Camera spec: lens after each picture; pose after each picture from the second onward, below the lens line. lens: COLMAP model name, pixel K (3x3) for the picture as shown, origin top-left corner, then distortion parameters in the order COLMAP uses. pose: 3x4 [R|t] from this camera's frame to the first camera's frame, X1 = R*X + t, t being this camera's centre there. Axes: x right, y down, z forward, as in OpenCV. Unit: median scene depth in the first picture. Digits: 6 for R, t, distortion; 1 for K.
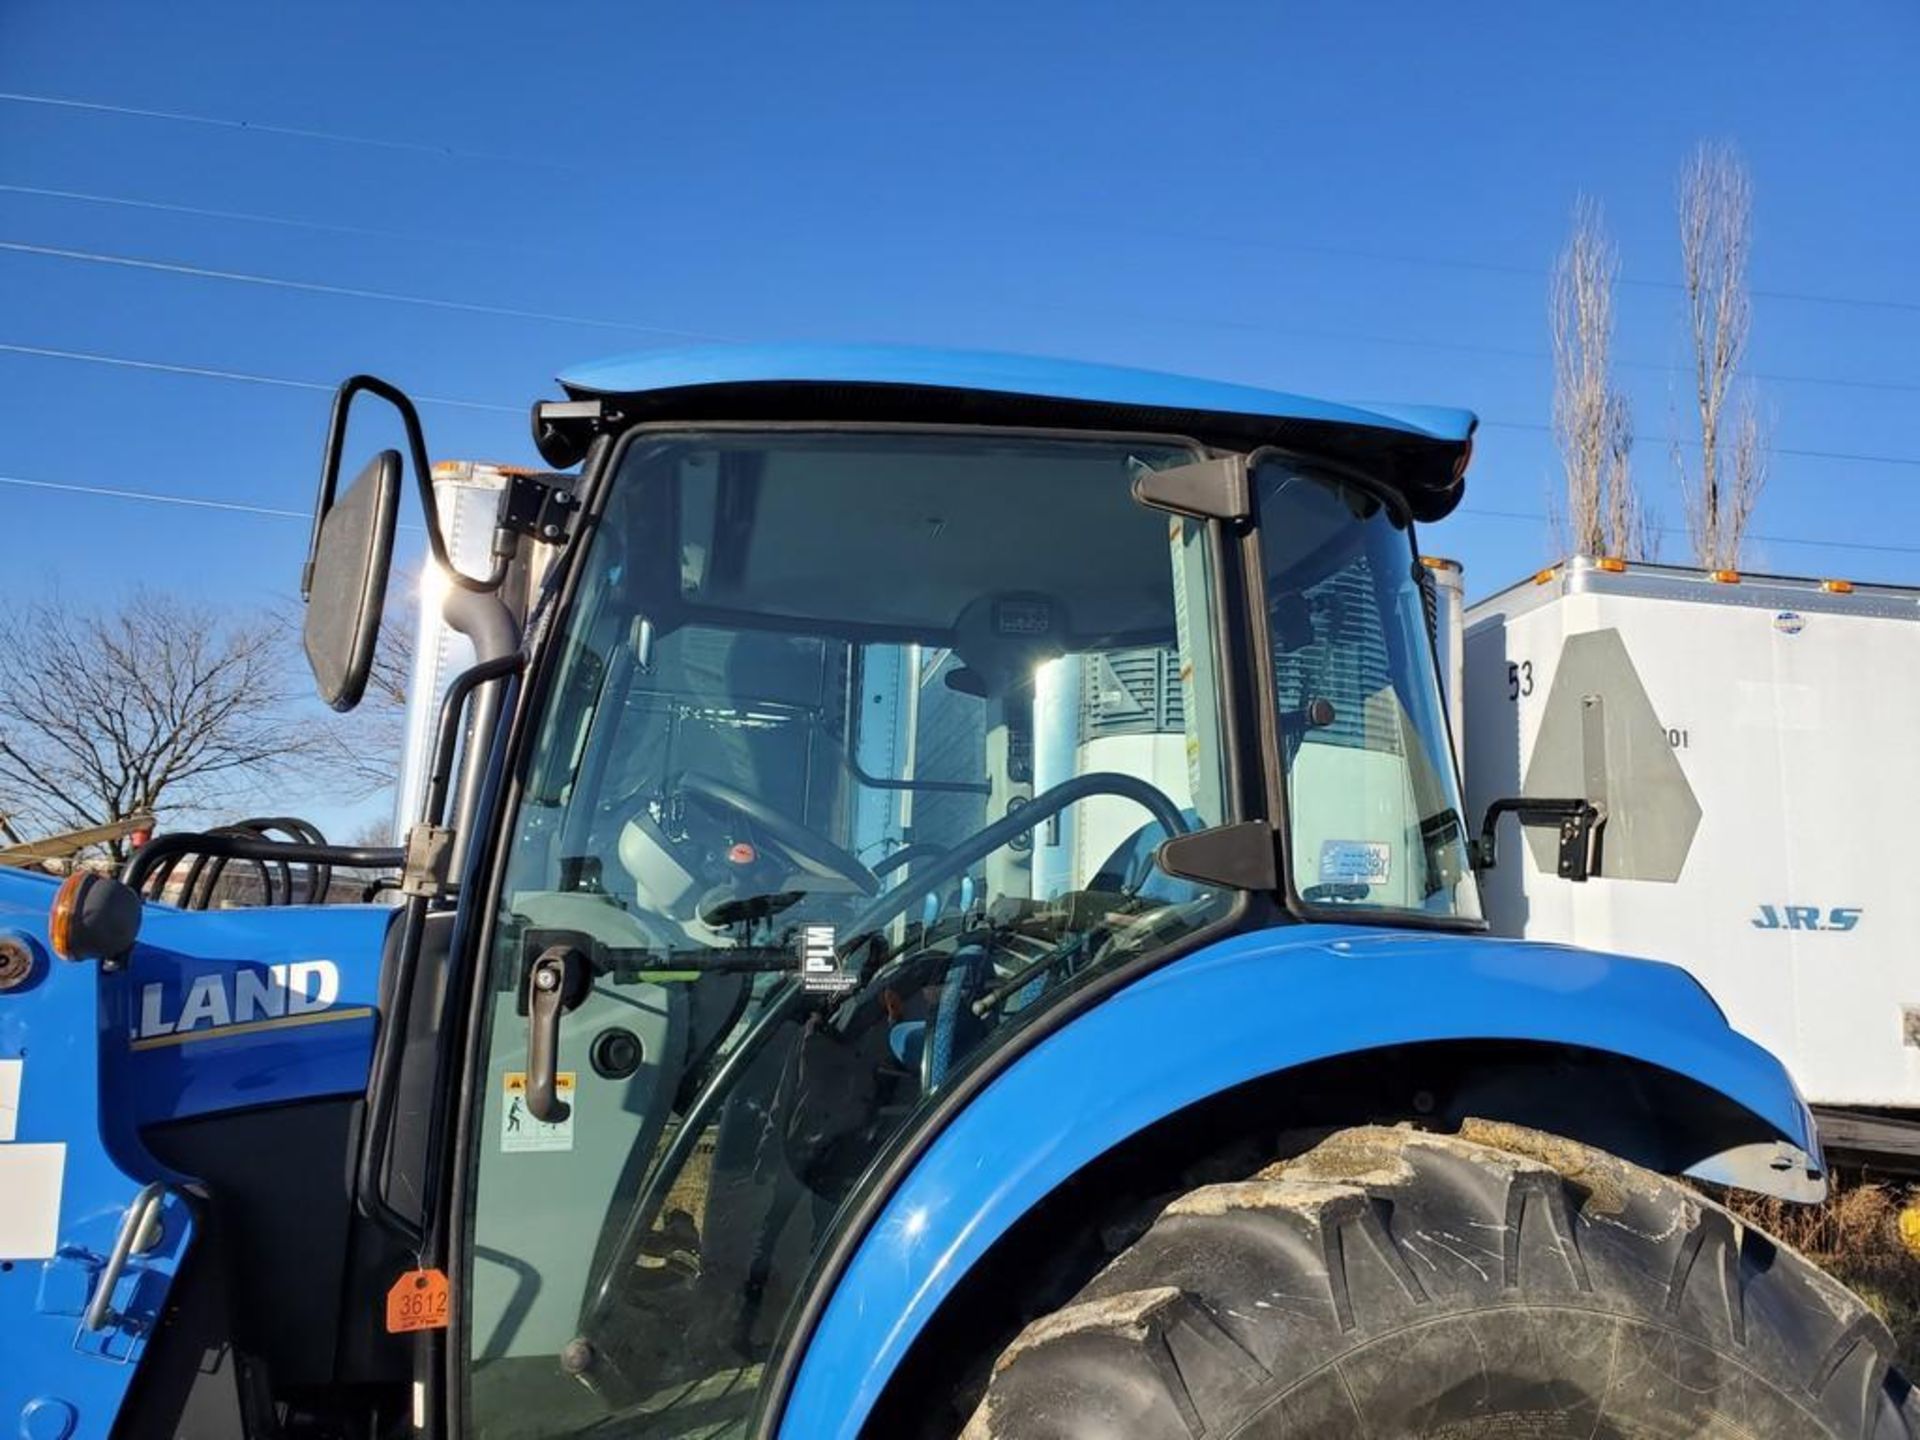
lens RADIAL K [[1489.2, 0, 972.7], [0, 1489.2, 727.9], [0, 0, 1]] dist [0.036719, -0.034261]
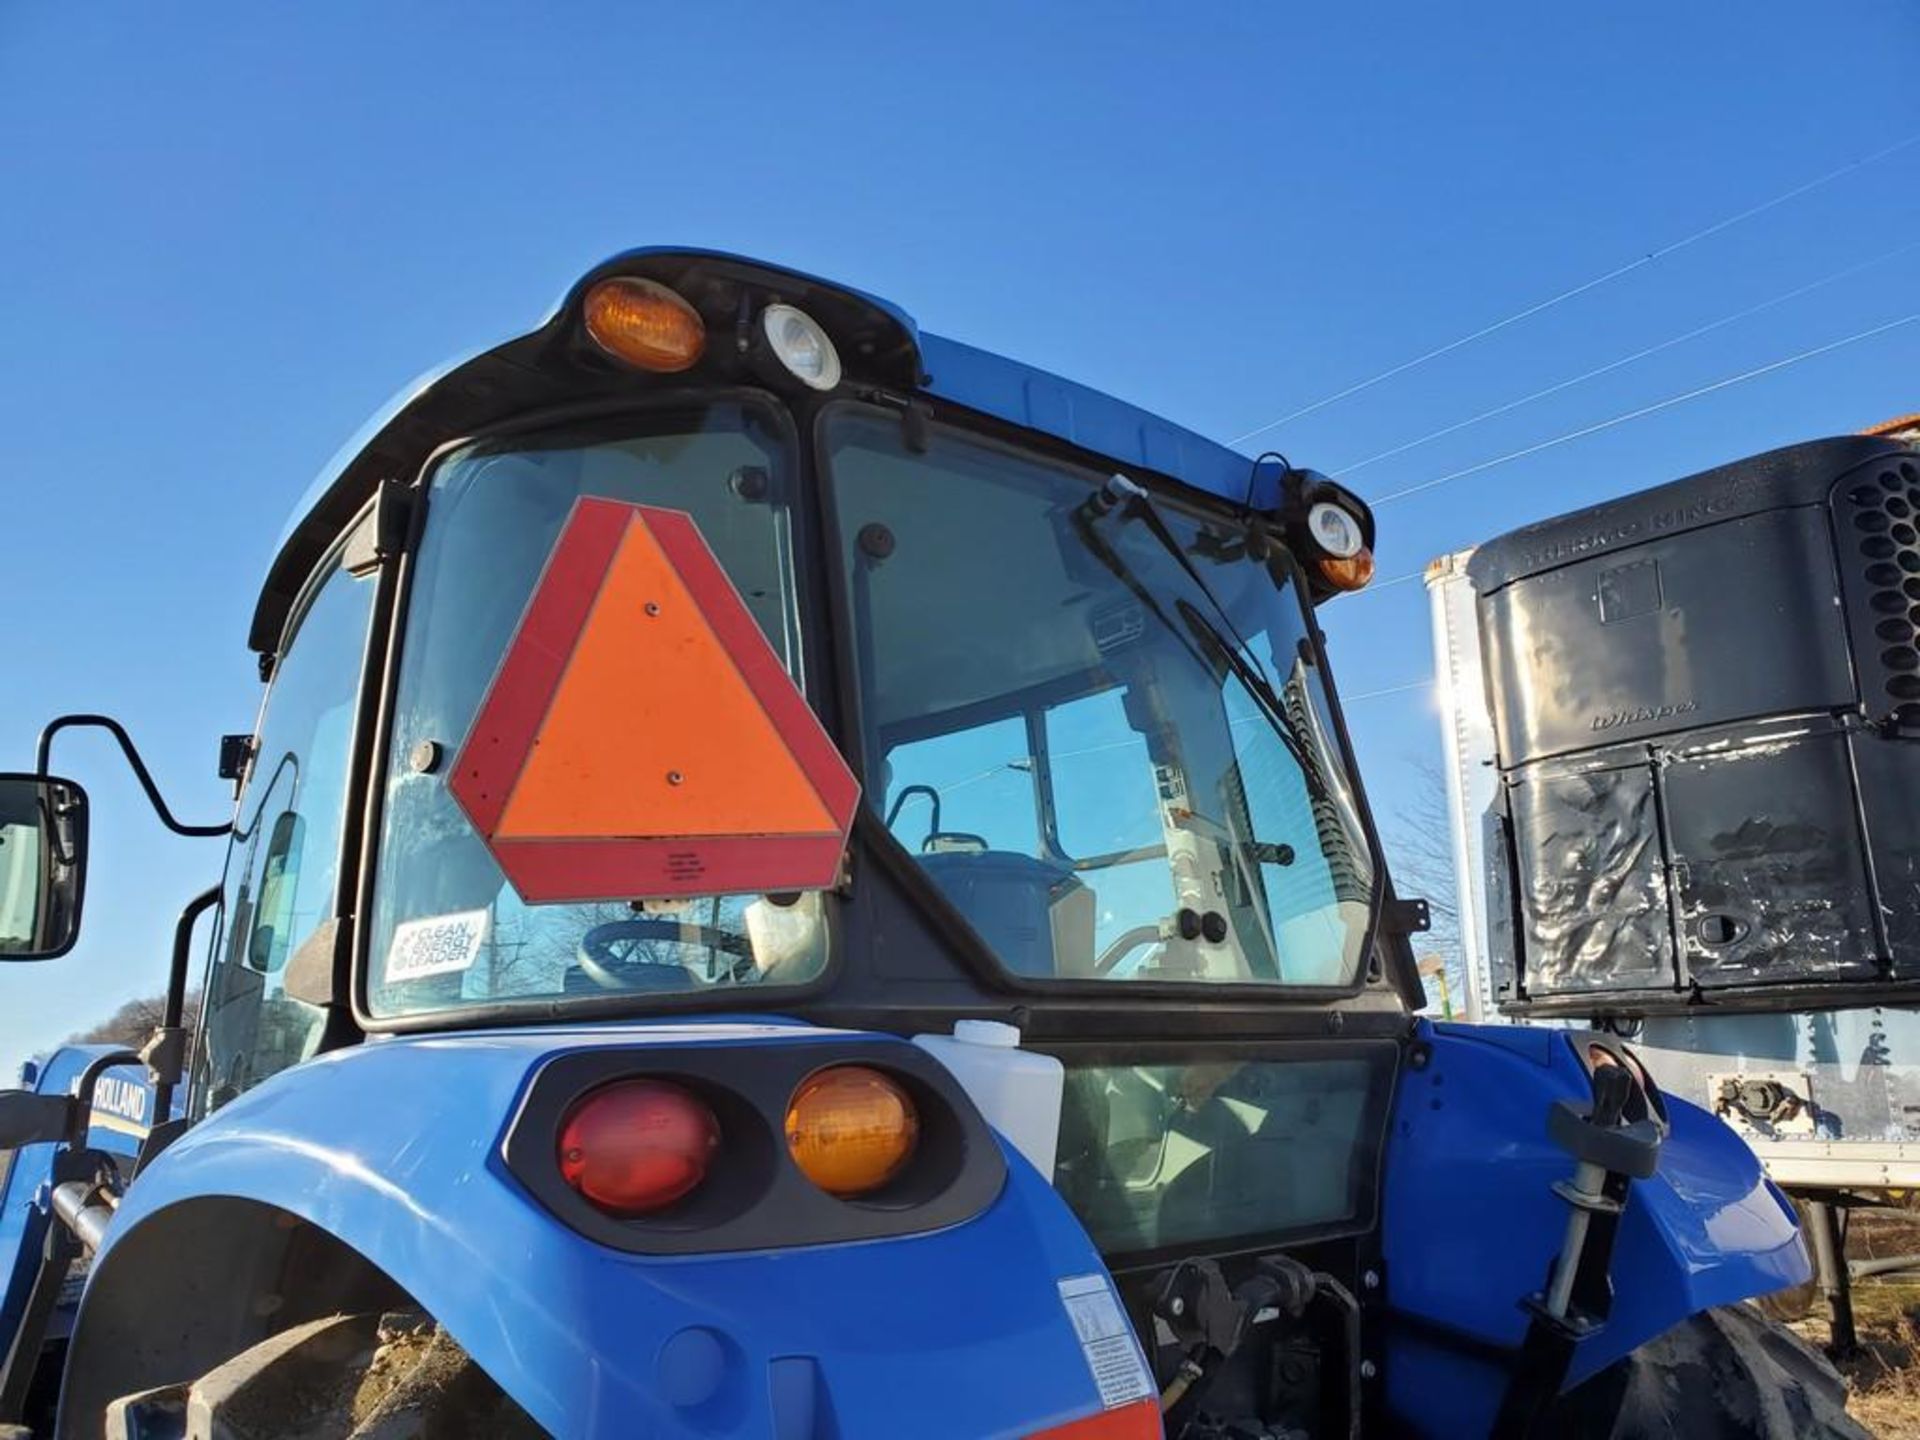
lens RADIAL K [[1489.2, 0, 958.6], [0, 1489.2, 758.8], [0, 0, 1]] dist [0.036719, -0.034261]
pose [[0.496827, -0.246179, -0.832201, 0.942657], [0.197901, 0.965796, -0.167550, 0.160628], [0.844984, -0.081450, 0.528552, 0.765629]]
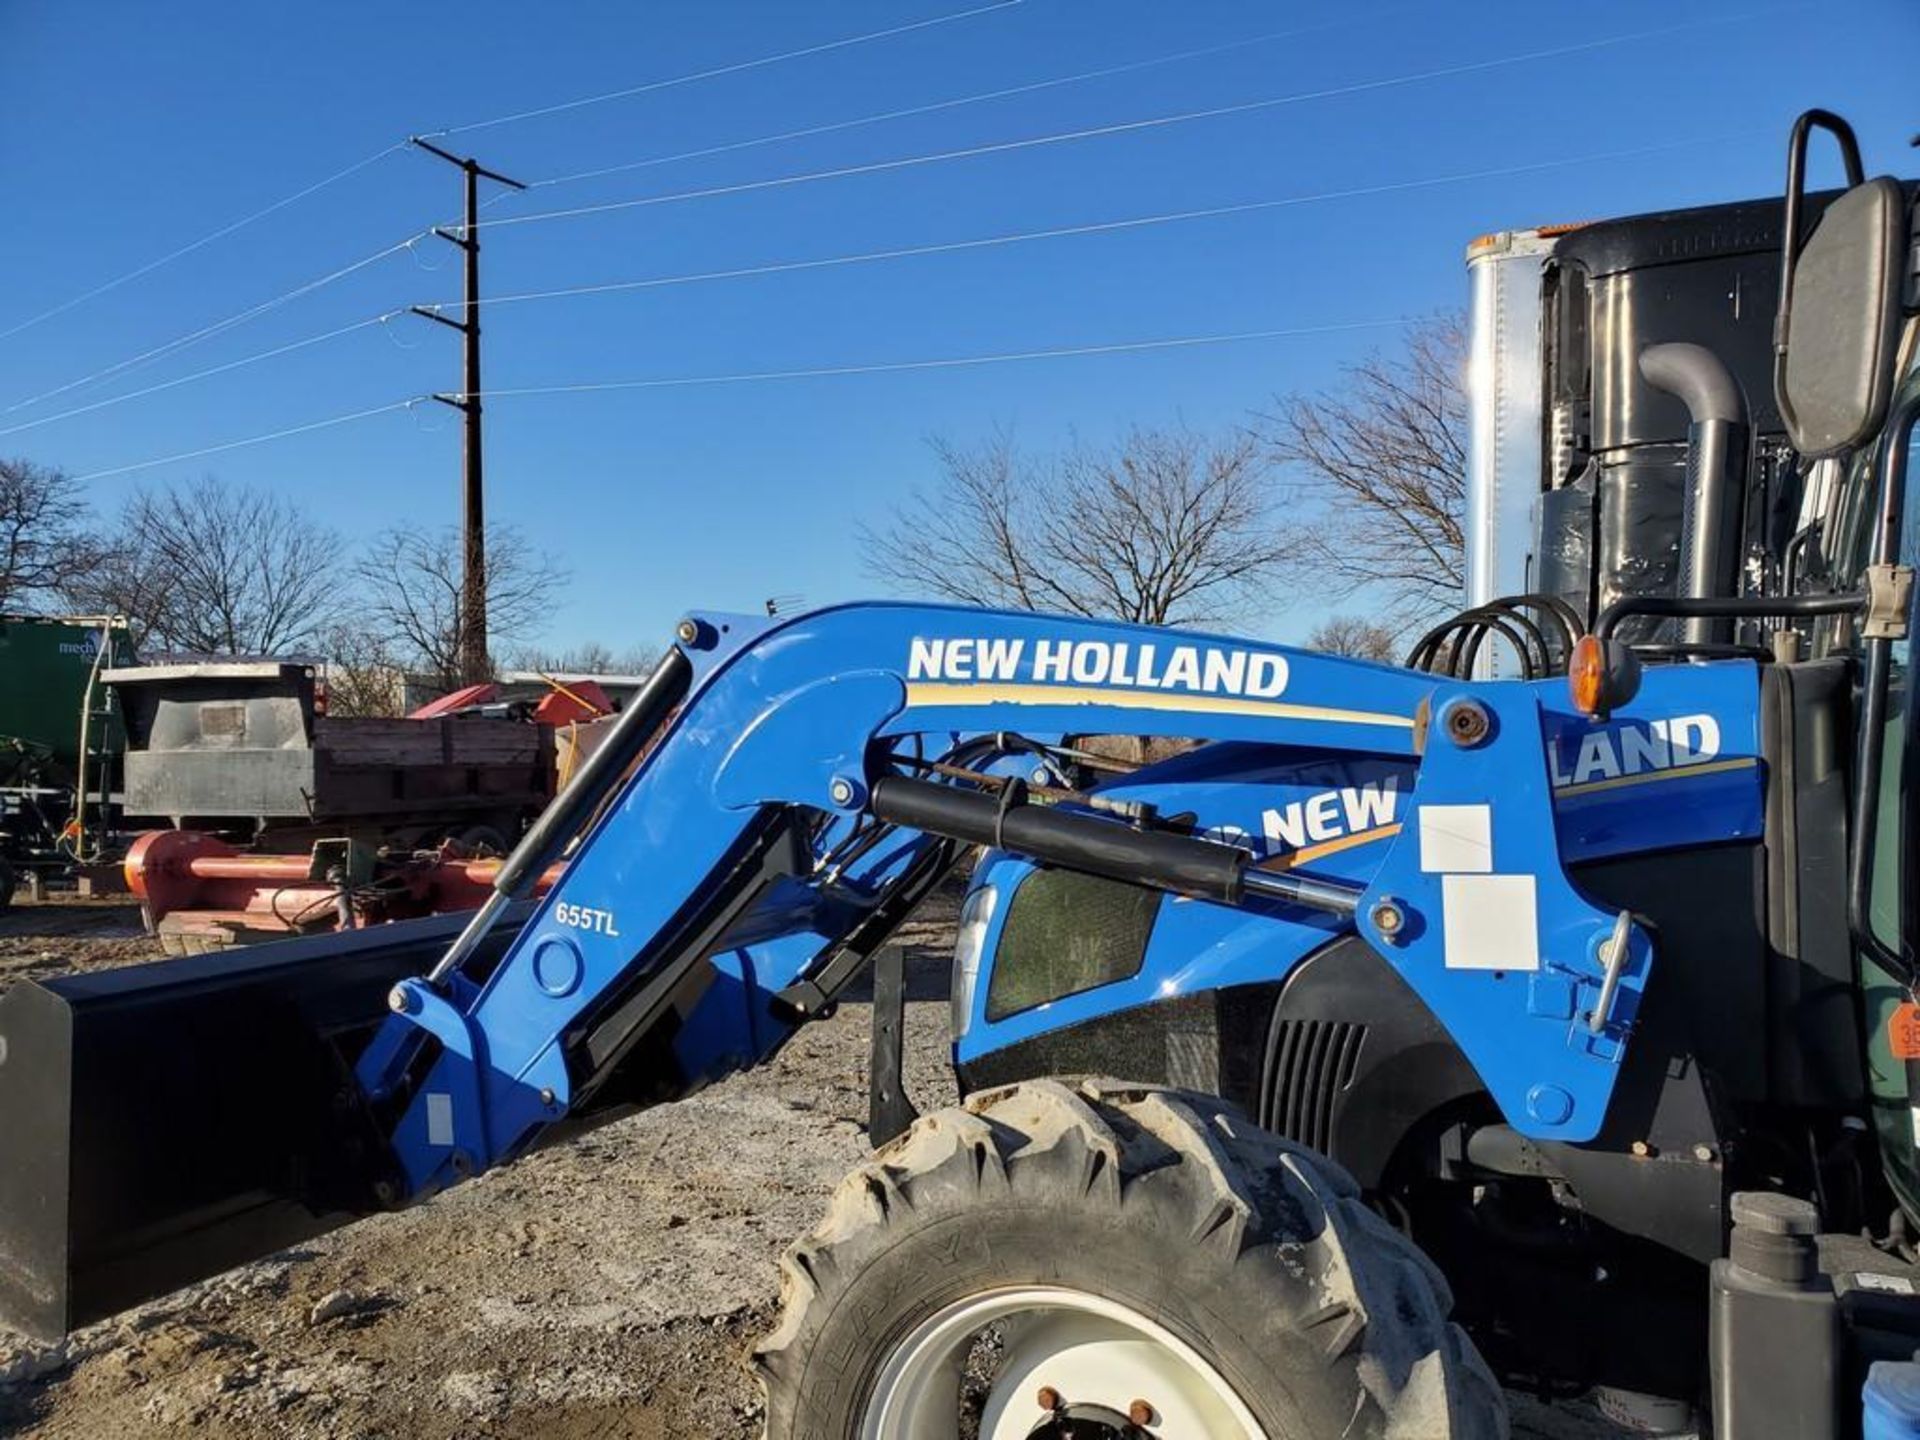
lens RADIAL K [[1489.2, 0, 941.4], [0, 1489.2, 725.2], [0, 0, 1]] dist [0.036719, -0.034261]
pose [[0.804587, -0.048943, -0.591814, -0.242652], [0.130249, 0.986875, 0.095462, -0.006598], [0.579375, -0.153891, 0.800402, -0.147365]]
